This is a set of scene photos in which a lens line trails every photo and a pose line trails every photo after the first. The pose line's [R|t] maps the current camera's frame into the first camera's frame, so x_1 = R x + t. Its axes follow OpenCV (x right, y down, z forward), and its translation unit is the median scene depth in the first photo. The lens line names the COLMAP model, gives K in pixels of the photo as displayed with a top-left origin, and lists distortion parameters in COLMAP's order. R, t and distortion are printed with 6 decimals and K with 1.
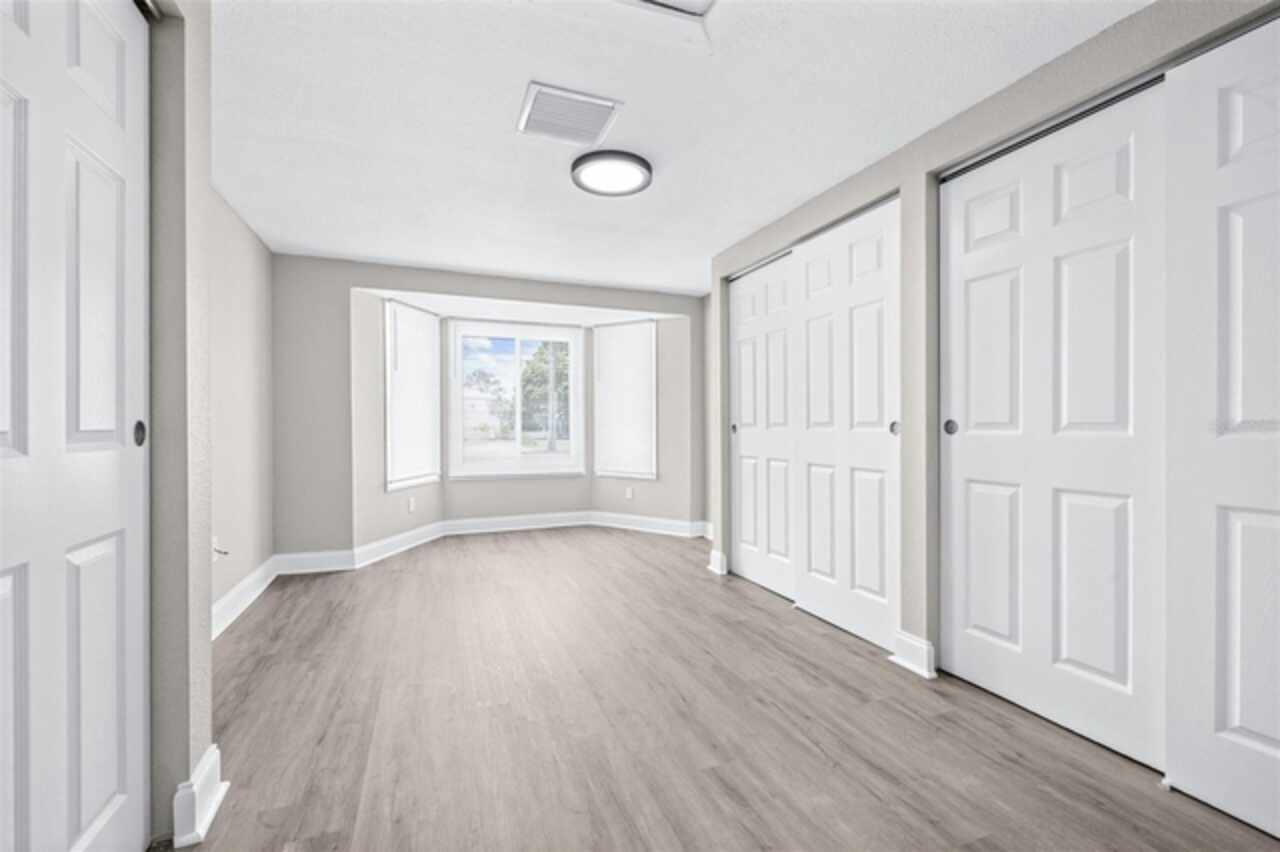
lens RADIAL K [[547.1, 0, 638.5], [0, 547.1, 424.0], [0, 0, 1]] dist [0.001236, -0.000451]
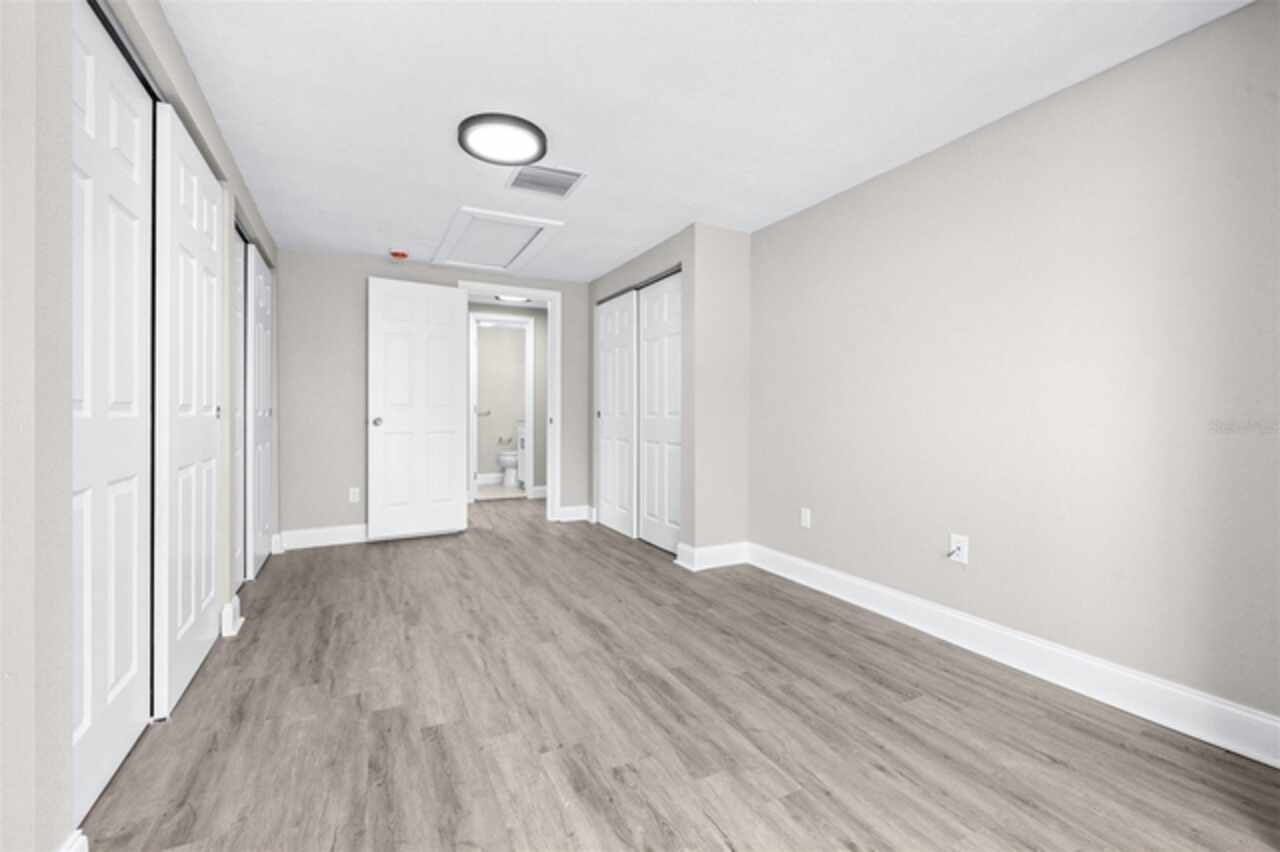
lens RADIAL K [[547.1, 0, 642.9], [0, 547.1, 419.7], [0, 0, 1]] dist [0.001236, -0.000451]
pose [[-0.994508, 0.000803, -0.104658, -0.191277], [0.000053, 0.999974, 0.007174, 0.013899], [0.104661, 0.007129, -0.994482, 1.995648]]
